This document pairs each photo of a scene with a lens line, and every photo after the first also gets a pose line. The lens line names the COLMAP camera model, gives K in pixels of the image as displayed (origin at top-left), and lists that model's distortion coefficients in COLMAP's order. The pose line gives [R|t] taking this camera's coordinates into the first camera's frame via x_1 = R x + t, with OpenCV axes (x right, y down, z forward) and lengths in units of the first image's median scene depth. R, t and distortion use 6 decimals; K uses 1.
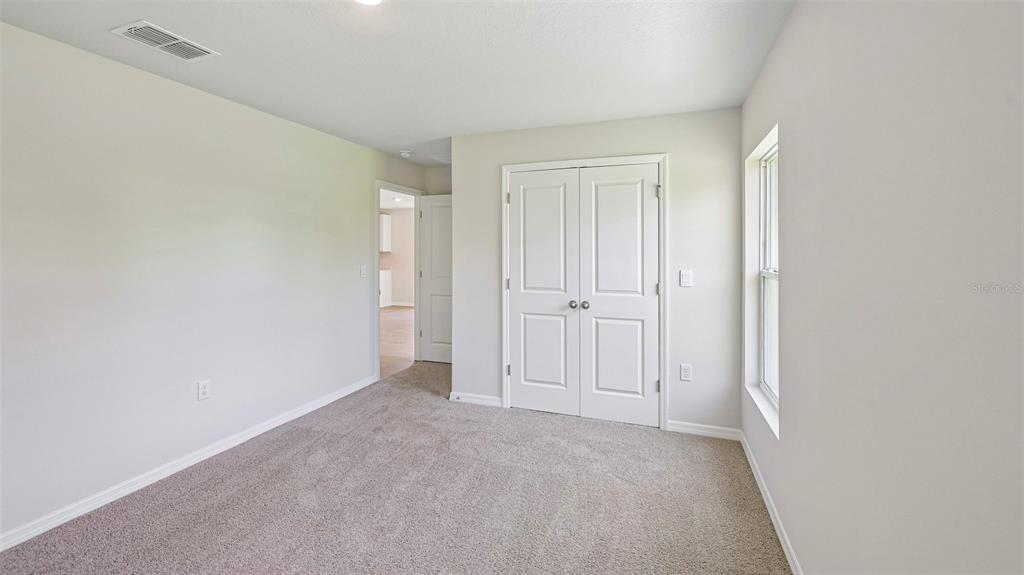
lens RADIAL K [[431.5, 0, 500.2], [0, 431.5, 251.6], [0, 0, 1]] dist [0.002490, 0.000167]
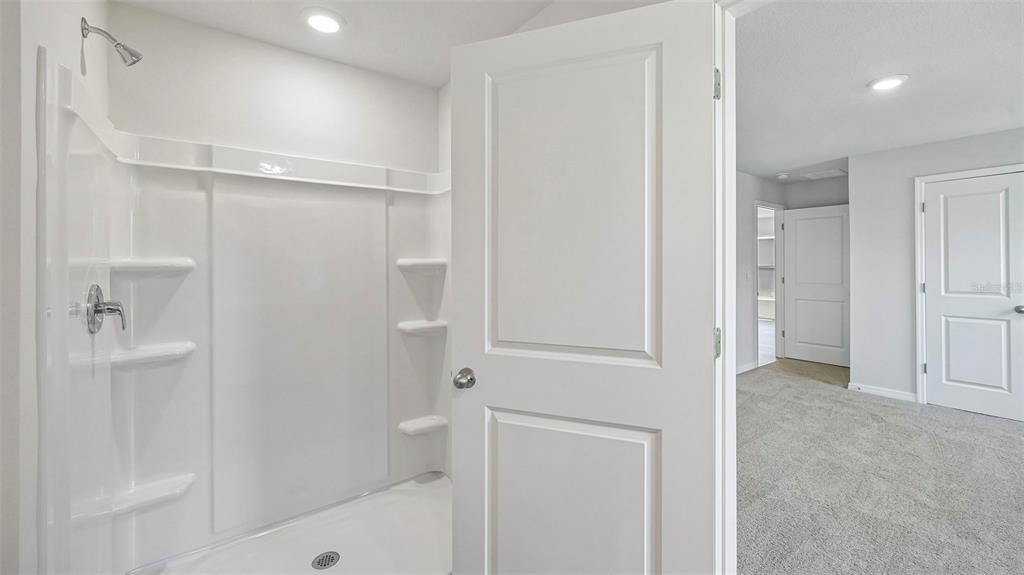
lens RADIAL K [[413.6, 0, 514.8], [0, 413.6, 264.4], [0, 0, 1]] dist [0.001661, 0.000260]
pose [[0.841216, -0.004807, -0.540678, -0.277408], [0.004823, 0.999987, -0.001386, 0.013596], [0.540678, -0.001442, 0.841228, -0.409118]]
